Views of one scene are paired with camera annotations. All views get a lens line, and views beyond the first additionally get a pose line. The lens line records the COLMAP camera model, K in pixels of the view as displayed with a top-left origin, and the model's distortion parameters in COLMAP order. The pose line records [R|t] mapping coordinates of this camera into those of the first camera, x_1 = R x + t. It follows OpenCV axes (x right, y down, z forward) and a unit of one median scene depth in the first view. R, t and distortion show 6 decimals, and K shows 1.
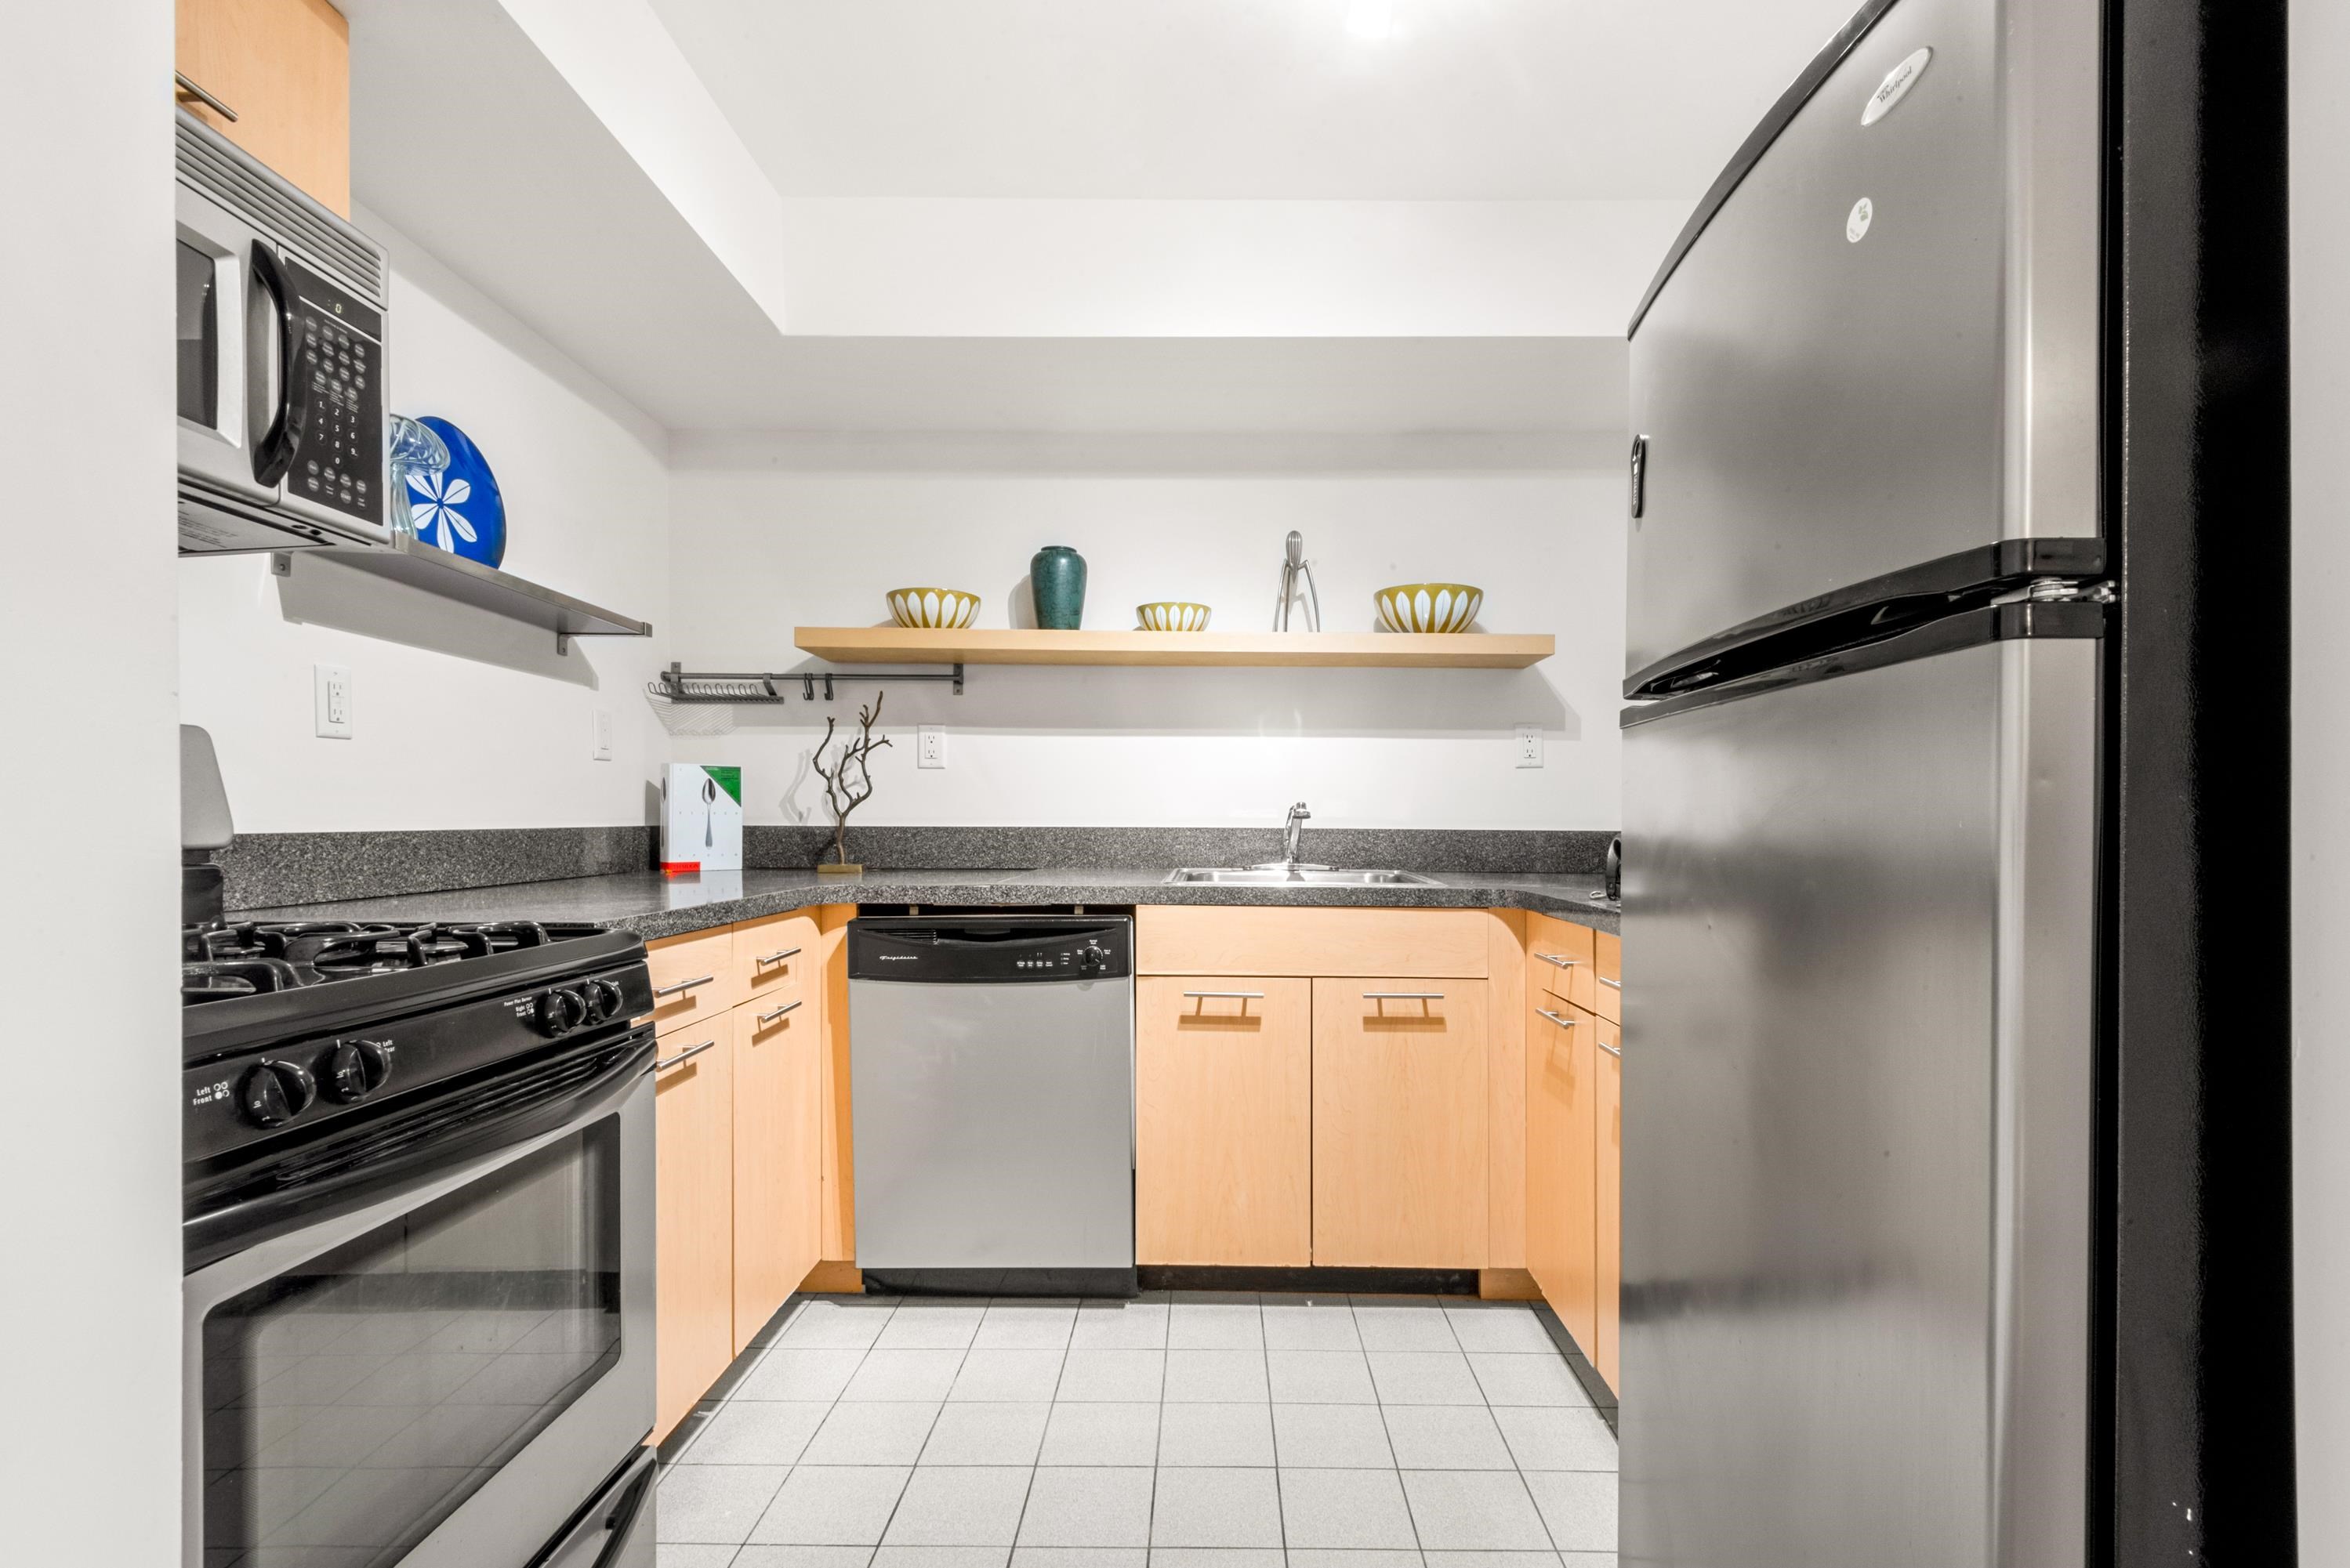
lens RADIAL K [[1145.0, 0, 1175.1], [0, 1145.0, 764.7], [0, 0, 1]] dist [0.048775, -0.042648]
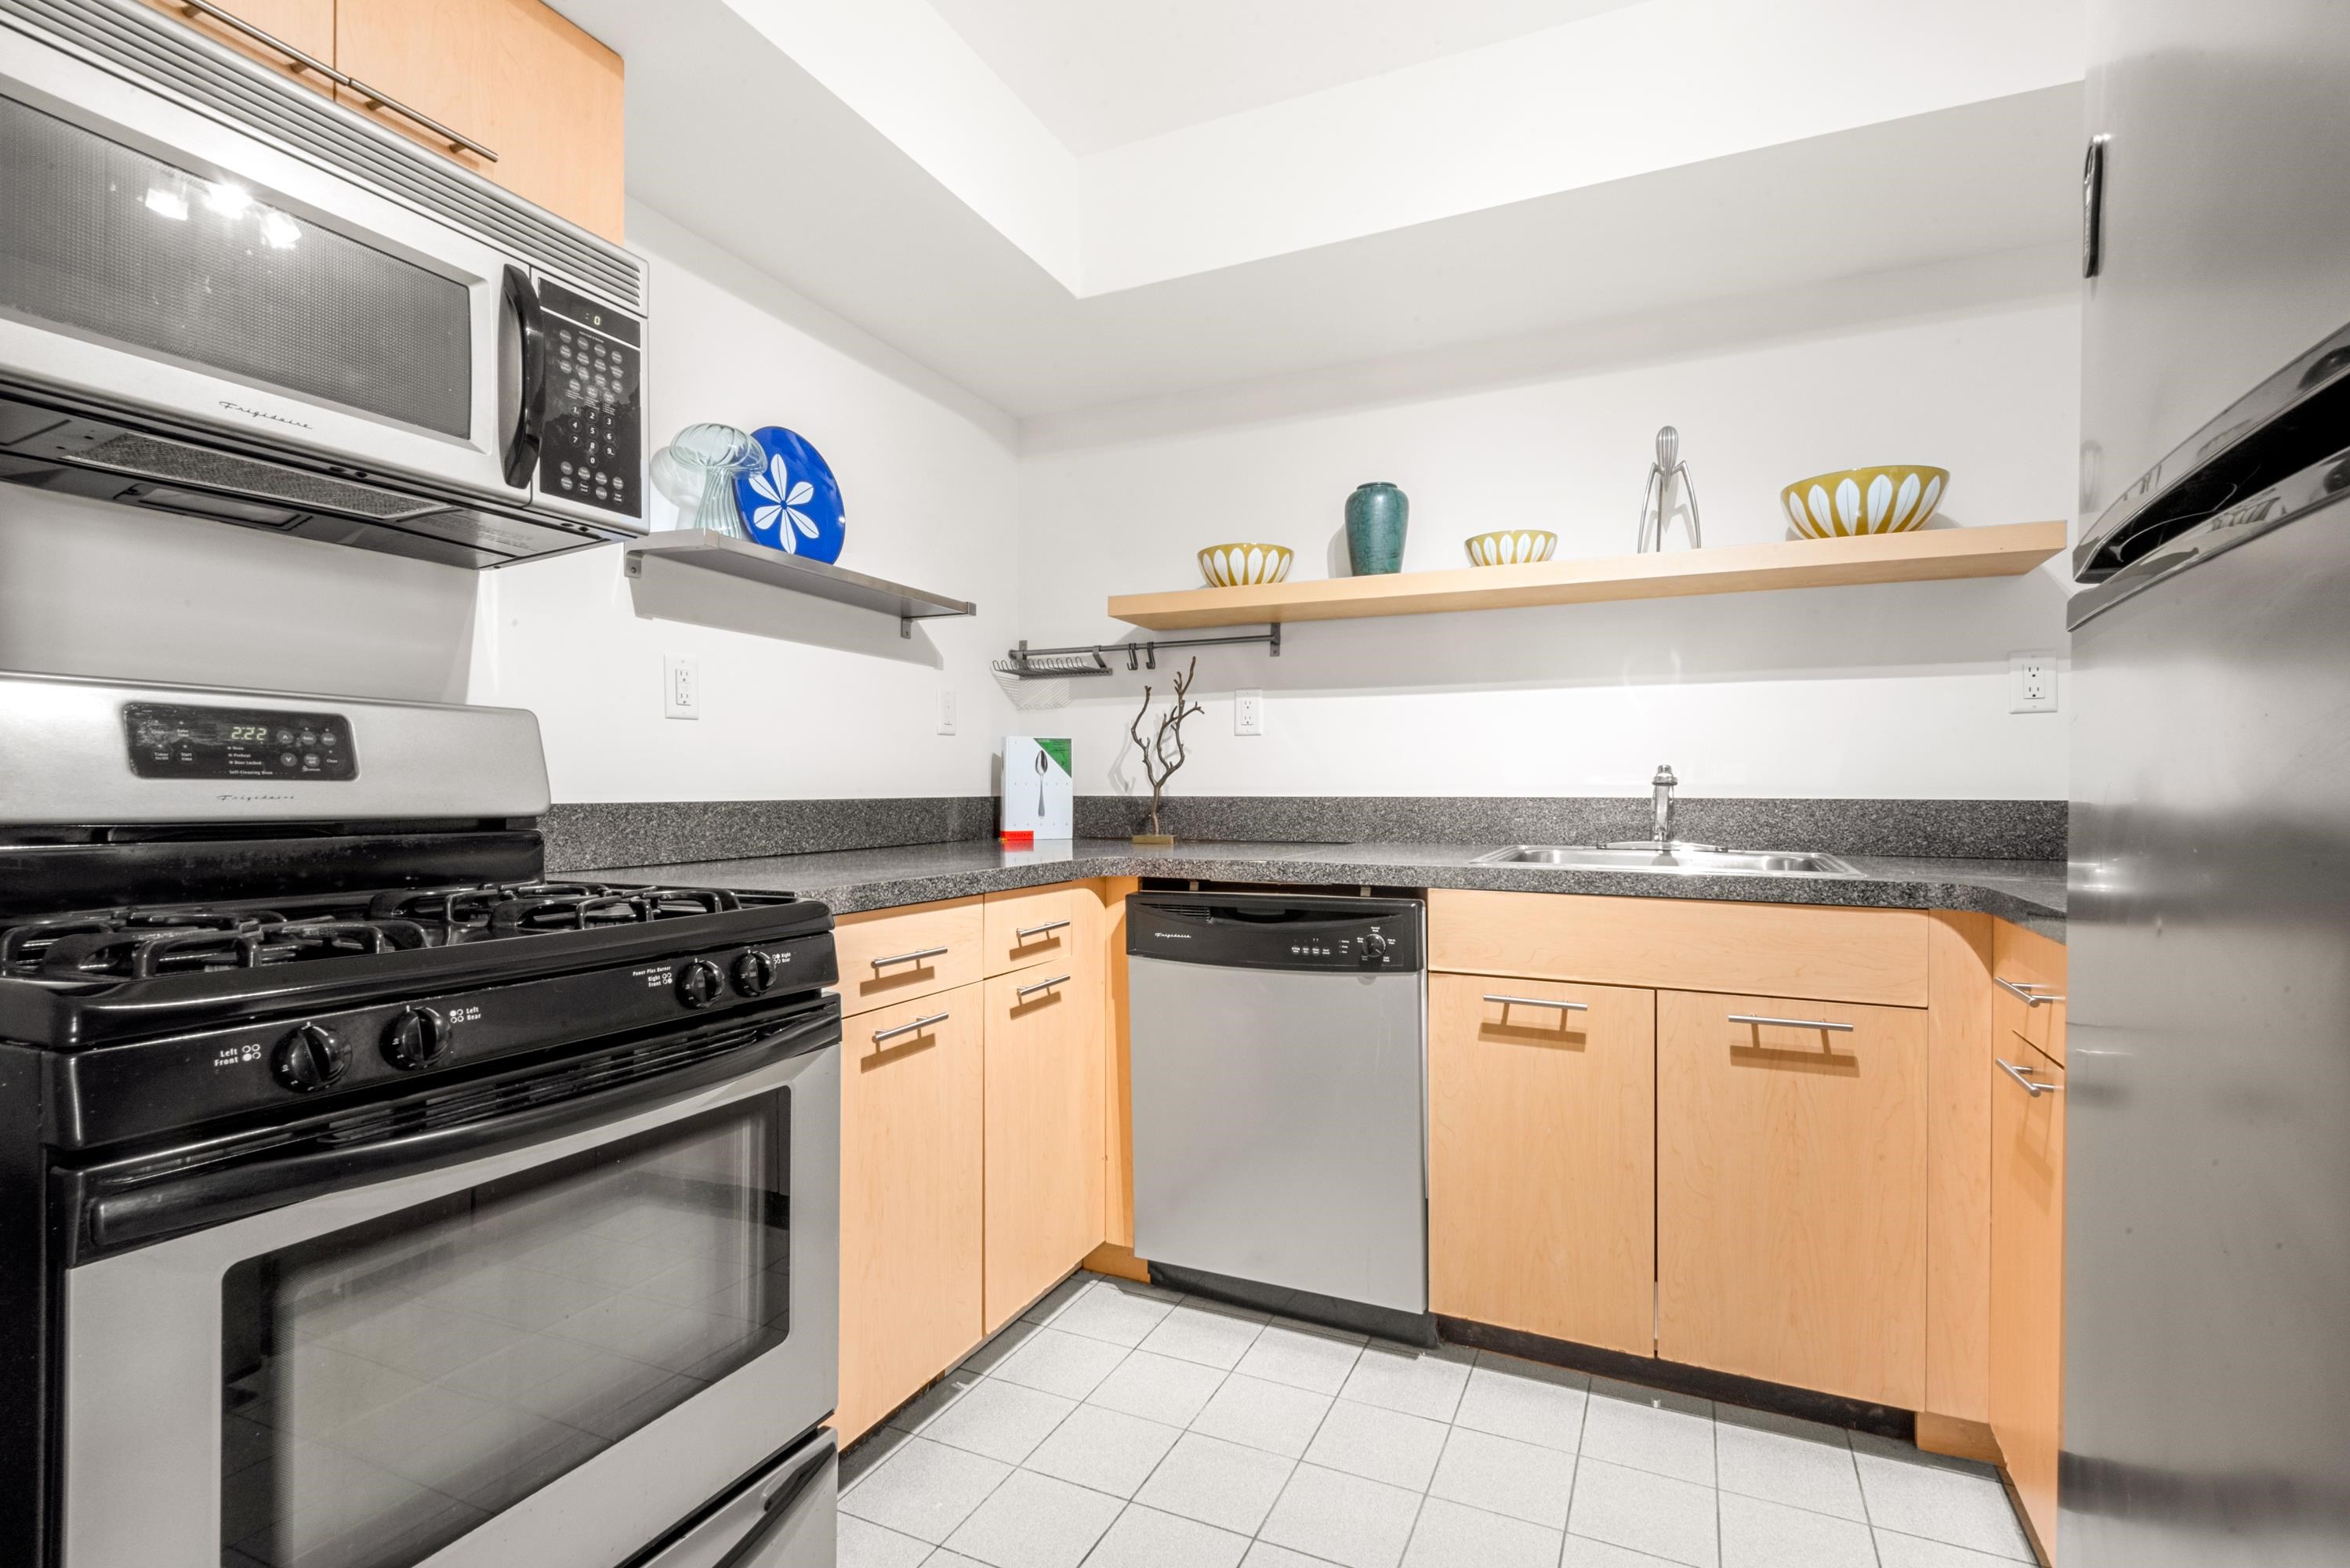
lens RADIAL K [[1094.3, 0, 1181.0], [0, 1094.3, 763.5], [0, 0, 1]] dist [0.039256, -0.029251]
pose [[0.908647, -0.015141, -0.417291, 0.142473], [0.024429, 0.999558, 0.016926, 0.012193], [0.416851, -0.025574, 0.908615, 0.193348]]
